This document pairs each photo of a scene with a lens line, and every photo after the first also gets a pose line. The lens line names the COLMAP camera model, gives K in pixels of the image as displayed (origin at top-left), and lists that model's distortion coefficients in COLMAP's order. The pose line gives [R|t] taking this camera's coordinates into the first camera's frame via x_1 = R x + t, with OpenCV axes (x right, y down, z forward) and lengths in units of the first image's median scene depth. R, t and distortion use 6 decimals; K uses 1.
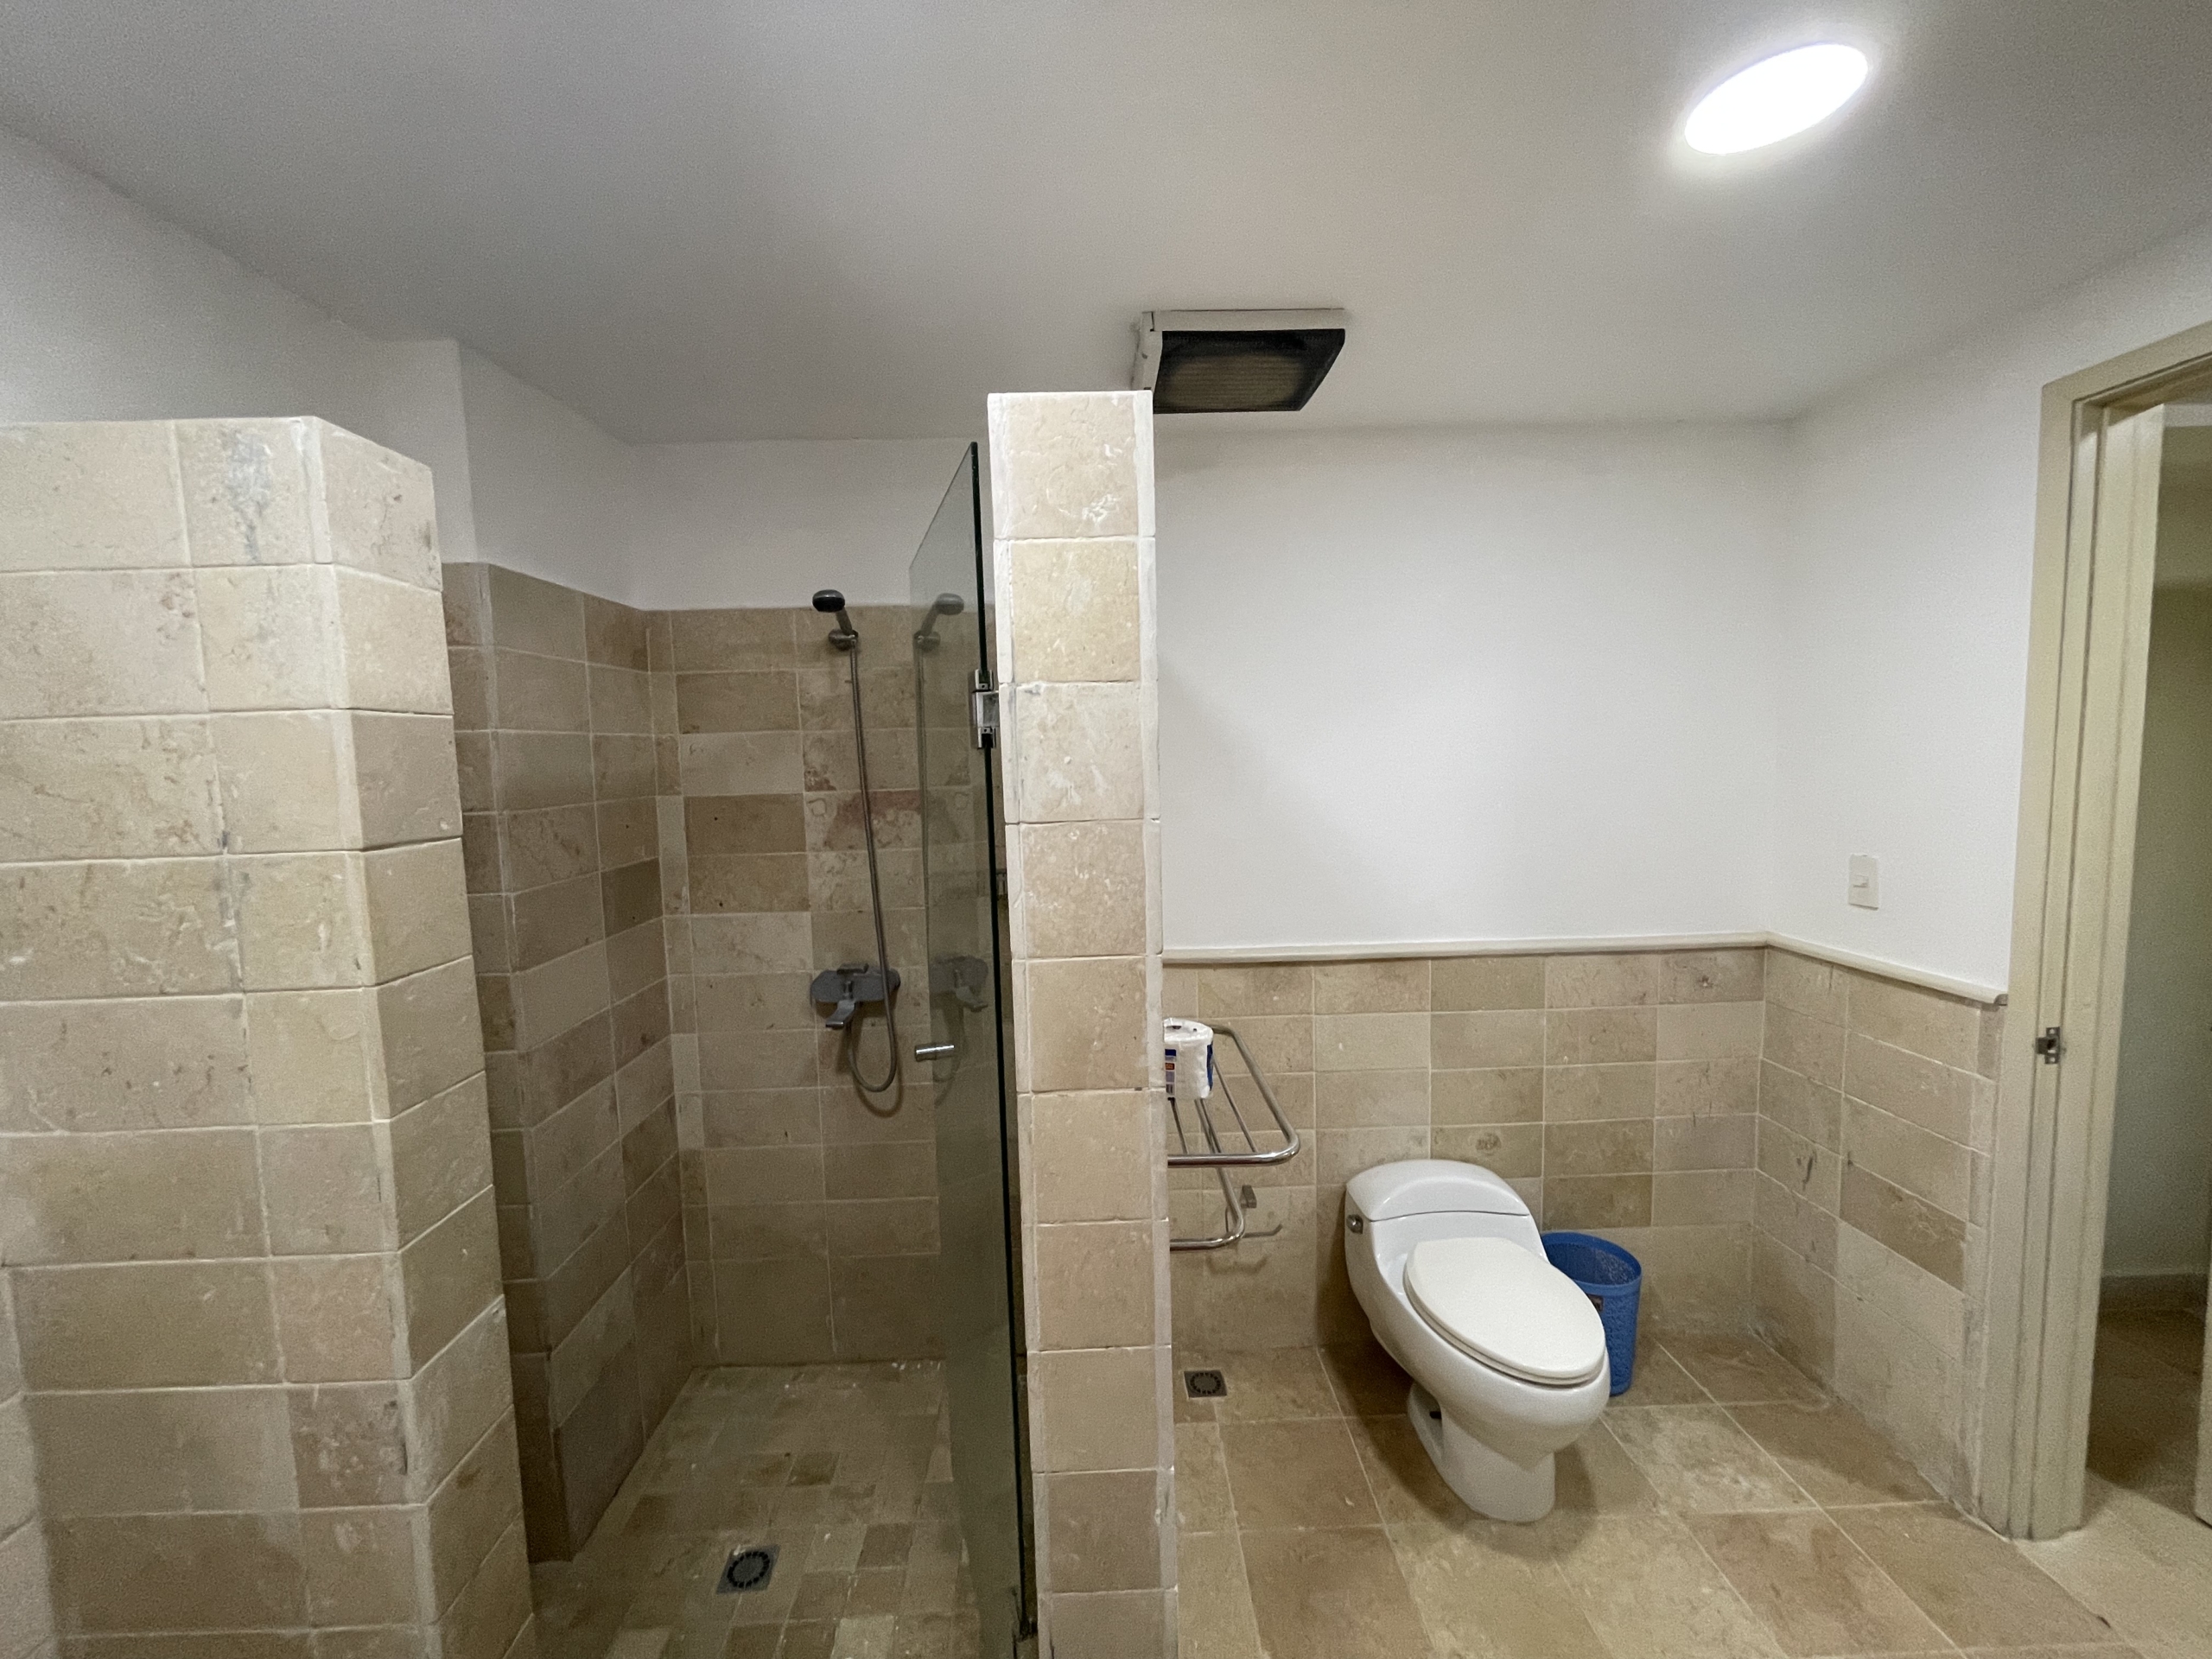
lens RADIAL K [[894.4, 0, 1103.9], [0, 894.4, 830.1], [0, 0, 1]] dist [-0.003902, -0.000123]
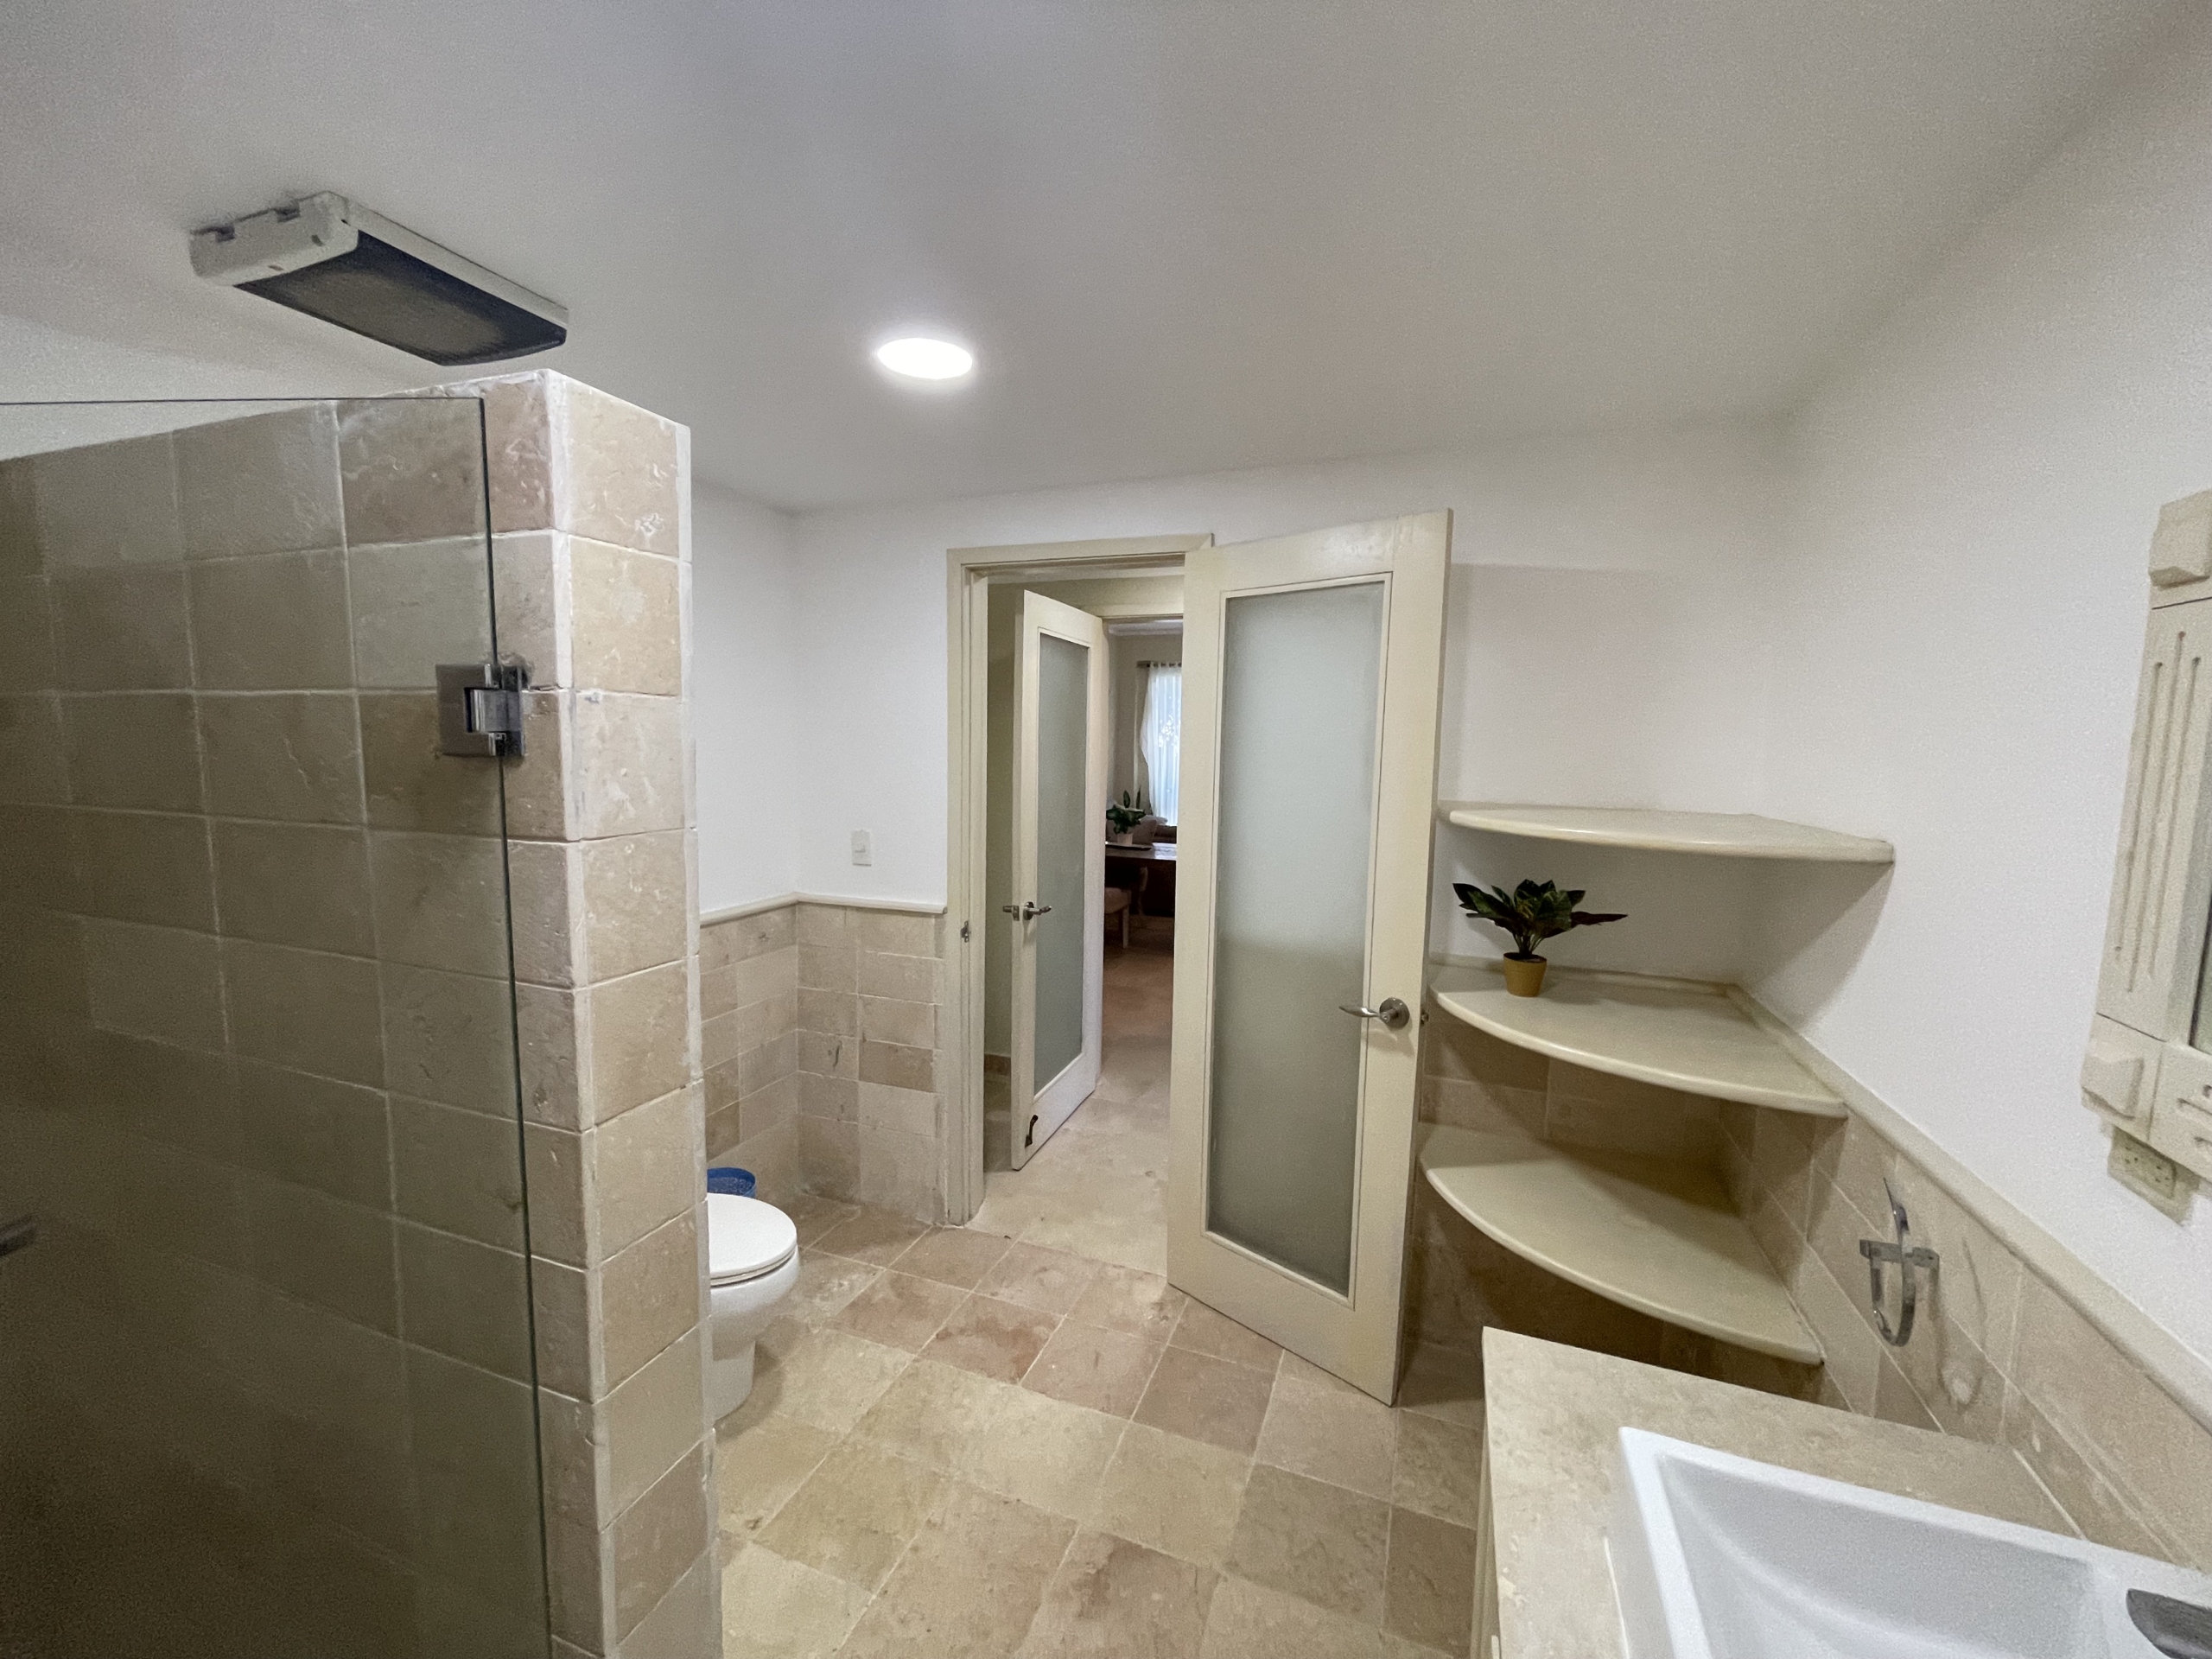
lens RADIAL K [[894.4, 0, 1108.1], [0, 894.4, 829.3], [0, 0, 1]] dist [-0.003902, -0.000123]
pose [[0.367627, -0.057201, 0.928212, -0.433746], [0.049881, 0.997883, 0.041738, -0.017180], [-0.928634, 0.030956, 0.369702, 0.085241]]
